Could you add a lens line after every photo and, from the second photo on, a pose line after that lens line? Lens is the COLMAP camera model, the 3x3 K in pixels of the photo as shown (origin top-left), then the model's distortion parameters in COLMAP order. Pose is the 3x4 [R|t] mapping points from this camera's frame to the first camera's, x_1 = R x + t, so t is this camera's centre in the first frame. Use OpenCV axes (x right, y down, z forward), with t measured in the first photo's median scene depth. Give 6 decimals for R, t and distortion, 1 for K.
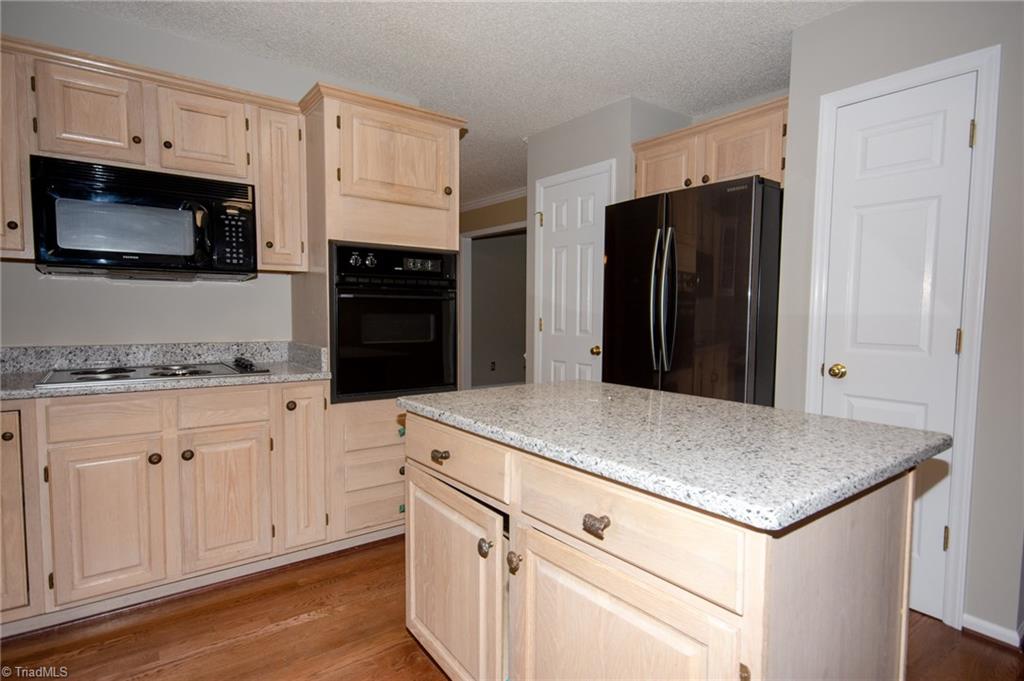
lens RADIAL K [[549.8, 0, 517.0], [0, 549.8, 340.3], [0, 0, 1]] dist [0.010935, 0.003382]
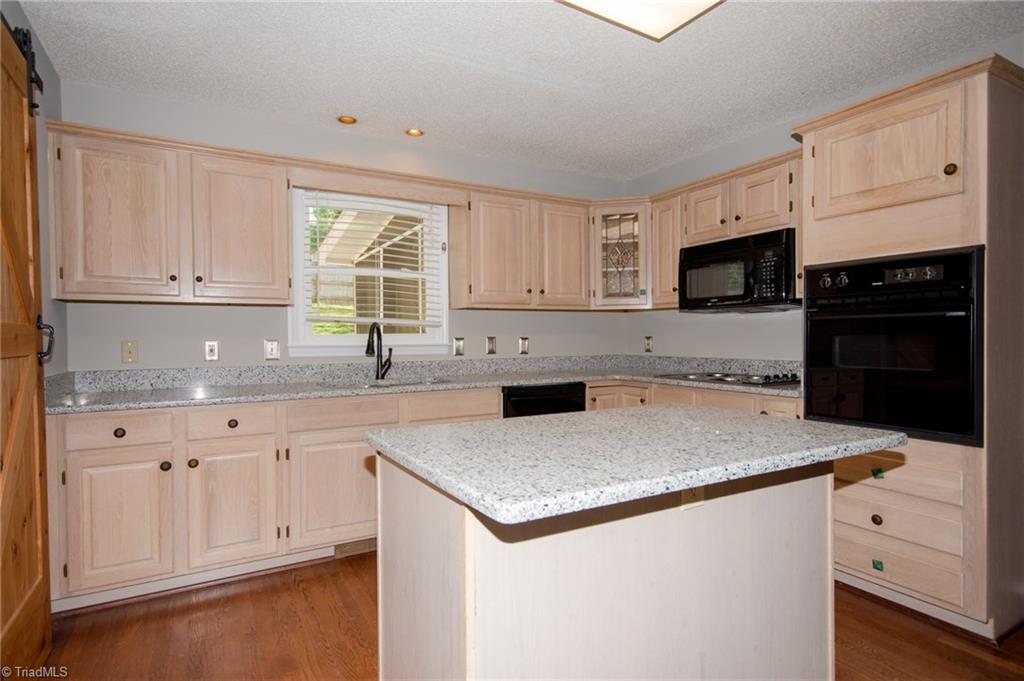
lens RADIAL K [[549.8, 0, 509.7], [0, 549.8, 341.9], [0, 0, 1]] dist [0.010935, 0.003382]
pose [[-0.137656, 0.001703, -0.990479, 0.793929], [-0.046942, 0.998864, 0.008241, -0.019981], [0.989367, 0.047630, -0.137420, 0.597792]]
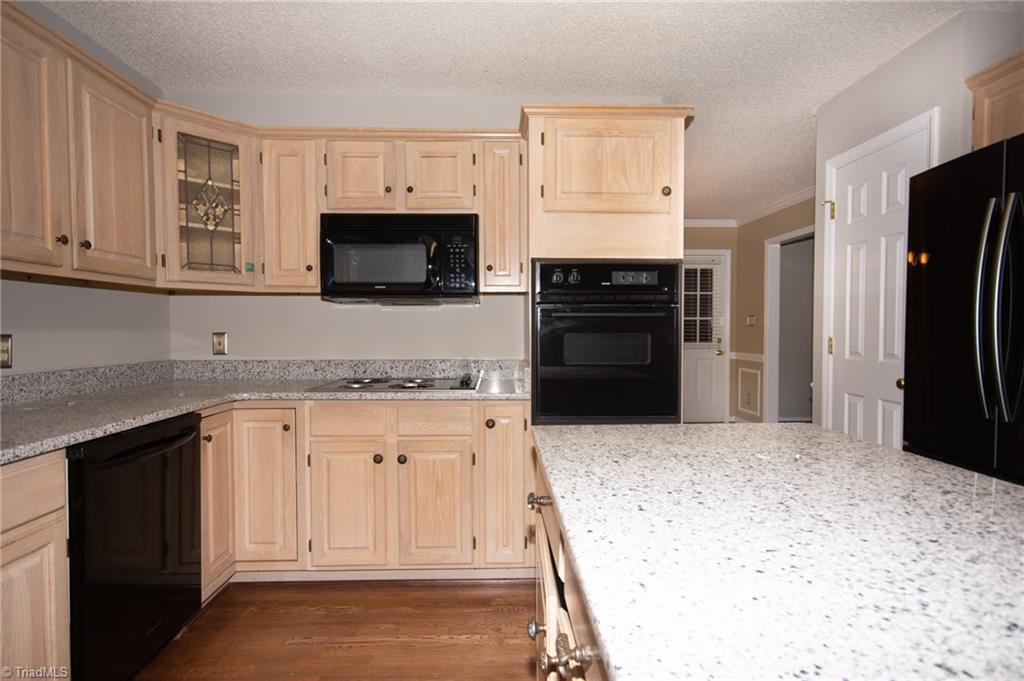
lens RADIAL K [[549.8, 0, 516.2], [0, 549.8, 342.0], [0, 0, 1]] dist [0.010935, 0.003382]
pose [[0.814010, 0.003998, -0.580837, 0.213435], [-0.022769, 0.999427, -0.025030, -0.007426], [0.580404, 0.033599, 0.813635, 0.185948]]
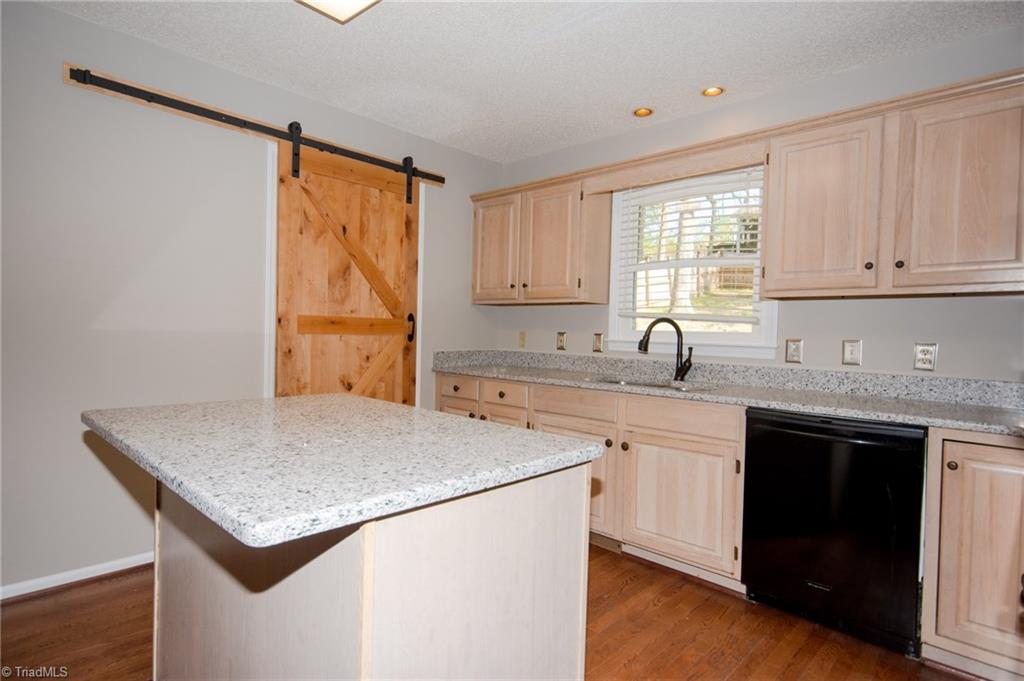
lens RADIAL K [[549.8, 0, 510.4], [0, 549.8, 340.4], [0, 0, 1]] dist [0.010935, 0.003382]
pose [[-0.988098, -0.033830, -0.150063, 0.020906], [-0.044605, 0.996617, 0.069028, -0.061617], [0.147220, 0.074900, -0.986264, 1.282450]]
